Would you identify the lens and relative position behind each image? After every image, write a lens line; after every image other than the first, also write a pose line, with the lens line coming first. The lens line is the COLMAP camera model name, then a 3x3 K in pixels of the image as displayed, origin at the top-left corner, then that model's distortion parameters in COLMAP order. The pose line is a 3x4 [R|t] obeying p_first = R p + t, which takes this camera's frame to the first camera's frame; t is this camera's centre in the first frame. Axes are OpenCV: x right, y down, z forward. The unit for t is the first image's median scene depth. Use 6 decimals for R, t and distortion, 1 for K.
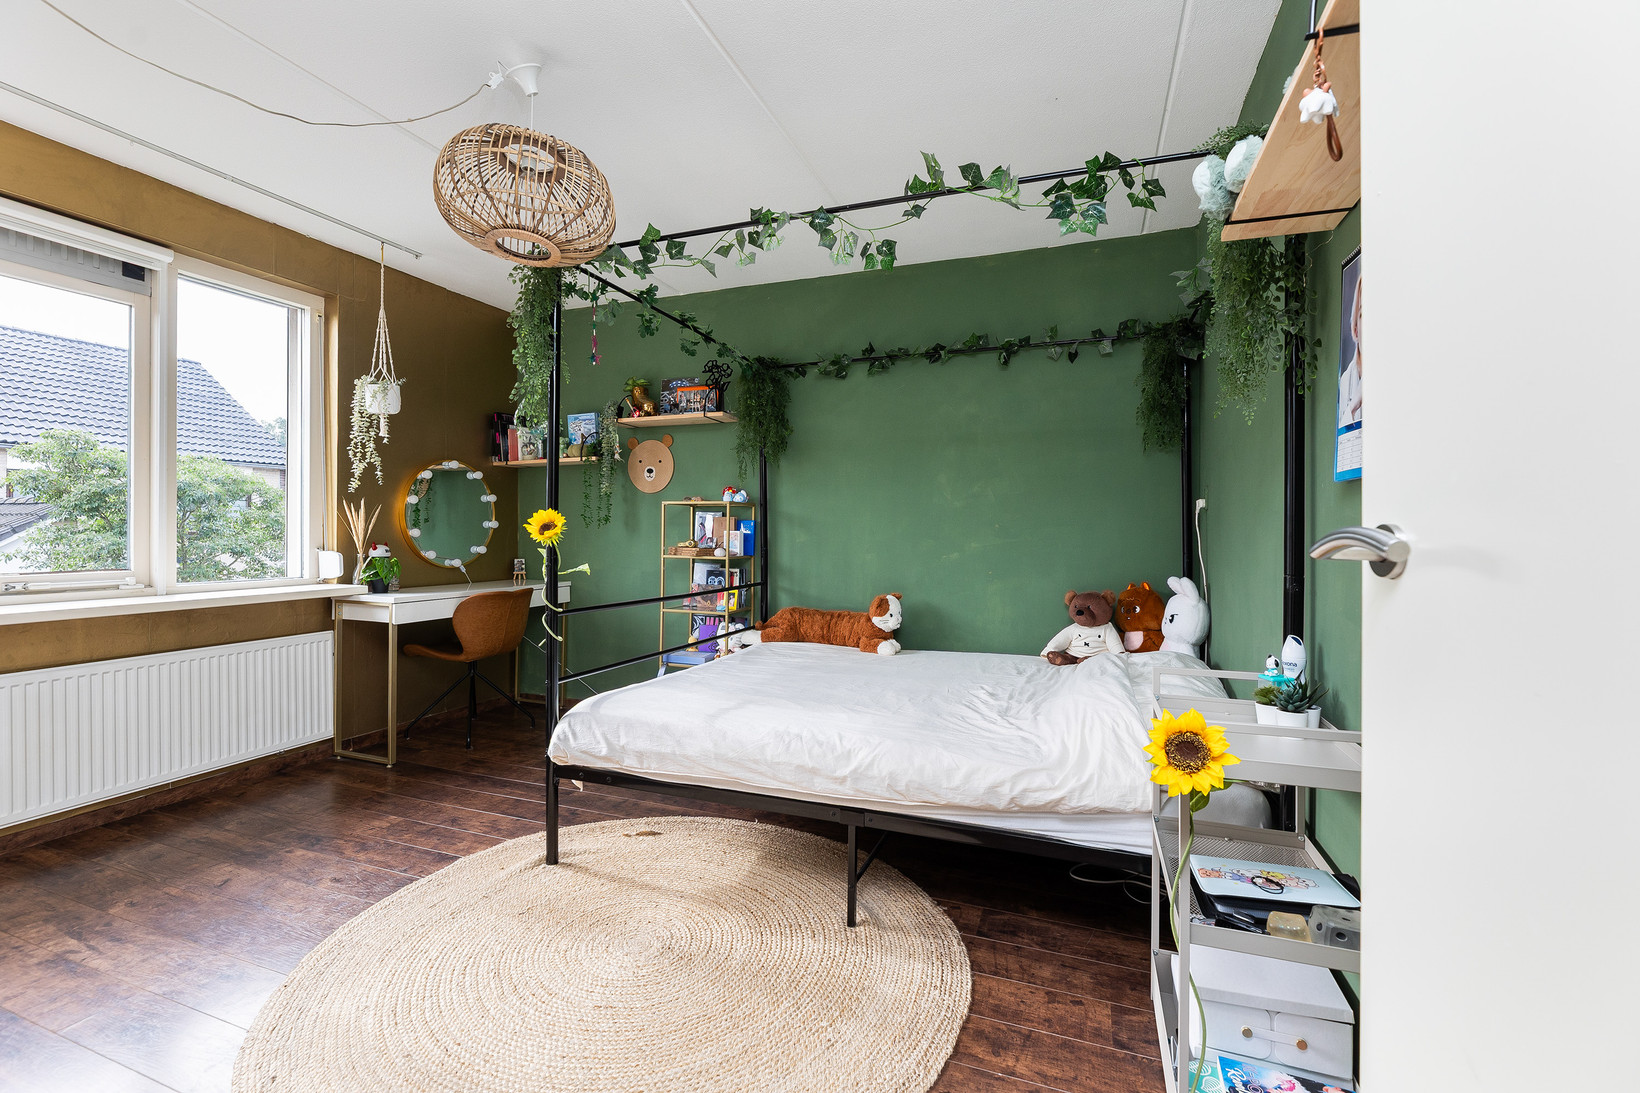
lens RADIAL K [[708.0, 0, 816.4], [0, 708.0, 537.3], [0, 0, 1]] dist [0.003060, -0.002910]
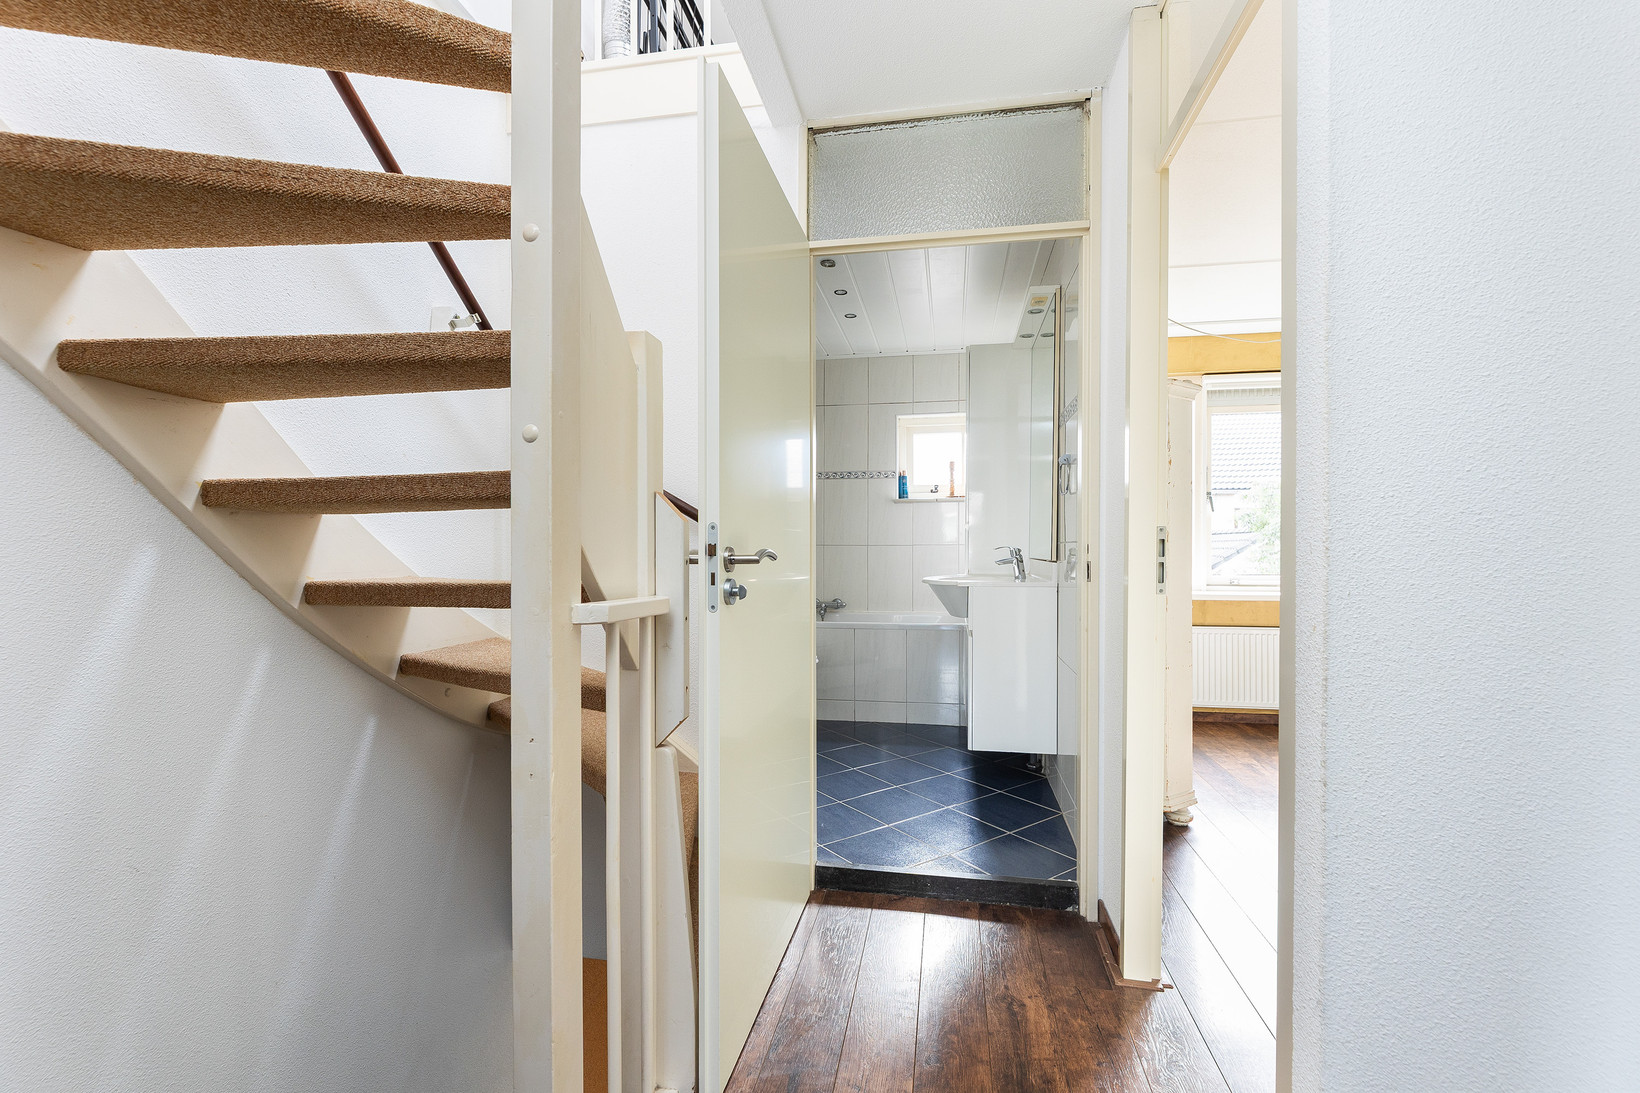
lens RADIAL K [[708.0, 0, 827.5], [0, 708.0, 552.2], [0, 0, 1]] dist [0.003060, -0.002910]
pose [[0.196017, -0.005556, -0.980585, 0.440615], [-0.004271, 0.999970, -0.006520, 0.010288], [0.980591, 0.005466, 0.195988, -0.375659]]
